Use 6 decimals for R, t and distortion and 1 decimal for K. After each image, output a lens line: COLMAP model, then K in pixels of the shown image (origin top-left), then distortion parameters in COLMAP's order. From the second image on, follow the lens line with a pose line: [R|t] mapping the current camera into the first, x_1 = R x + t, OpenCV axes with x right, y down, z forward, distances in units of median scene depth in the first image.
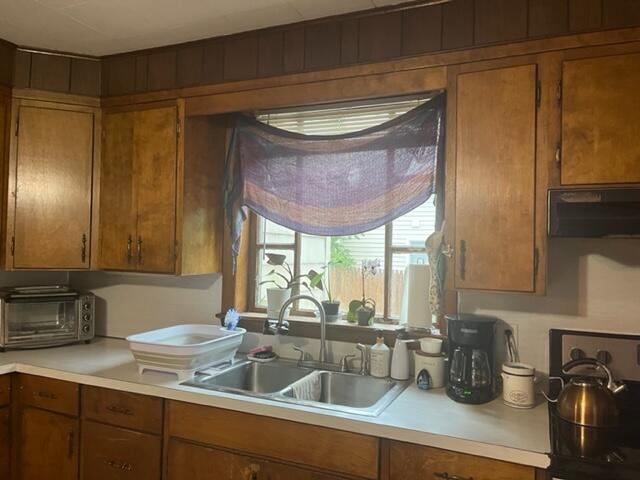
lens RADIAL K [[480.1, 0, 323.8], [0, 480.1, 239.4], [0, 0, 1]] dist [0.057814, -0.077969]
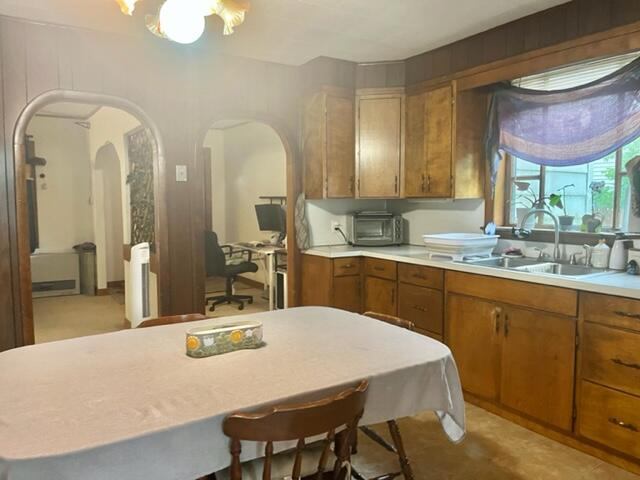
lens RADIAL K [[480.1, 0, 324.8], [0, 480.1, 238.2], [0, 0, 1]] dist [0.057814, -0.077969]
pose [[0.834962, 0.018795, -0.549987, 0.228446], [0.031382, 0.996164, 0.081685, 0.070135], [0.549412, -0.085463, 0.831169, -0.571476]]
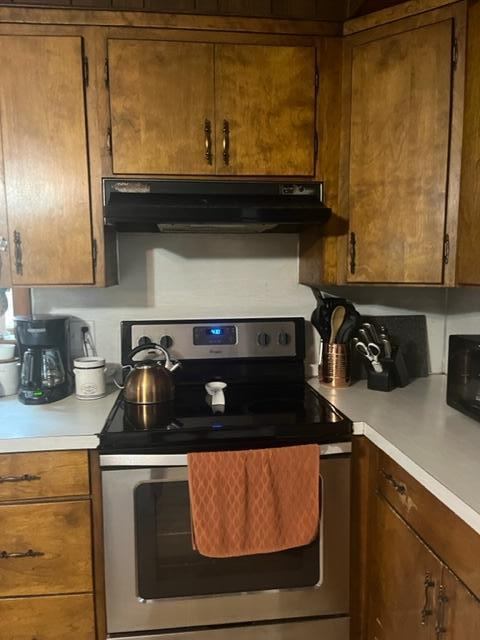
lens RADIAL K [[480.1, 0, 237.9], [0, 480.1, 328.6], [0, 0, 1]] dist [0.057814, -0.077969]
pose [[0.859497, -0.090872, 0.502998, 0.147903], [0.016009, 0.988373, 0.151204, 0.044149], [-0.510890, -0.121907, 0.850958, -0.005769]]
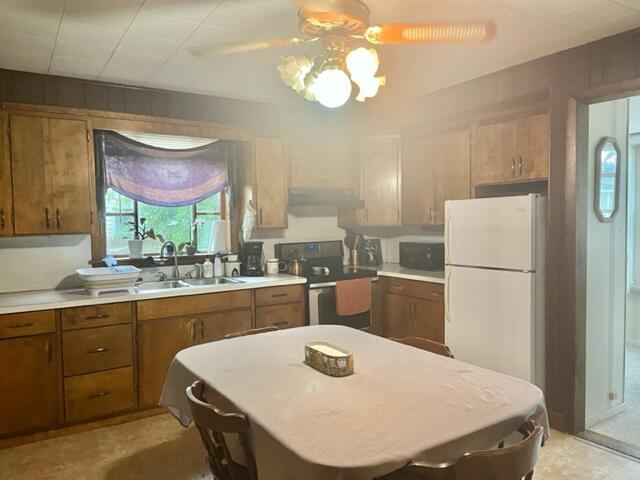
lens RADIAL K [[480.1, 0, 321.0], [0, 480.1, 239.4], [0, 0, 1]] dist [0.057814, -0.077969]
pose [[0.559946, -0.069689, 0.825593, -1.311736], [0.014224, 0.997118, 0.074520, -0.014363], [-0.828407, -0.029984, 0.559323, -0.506972]]
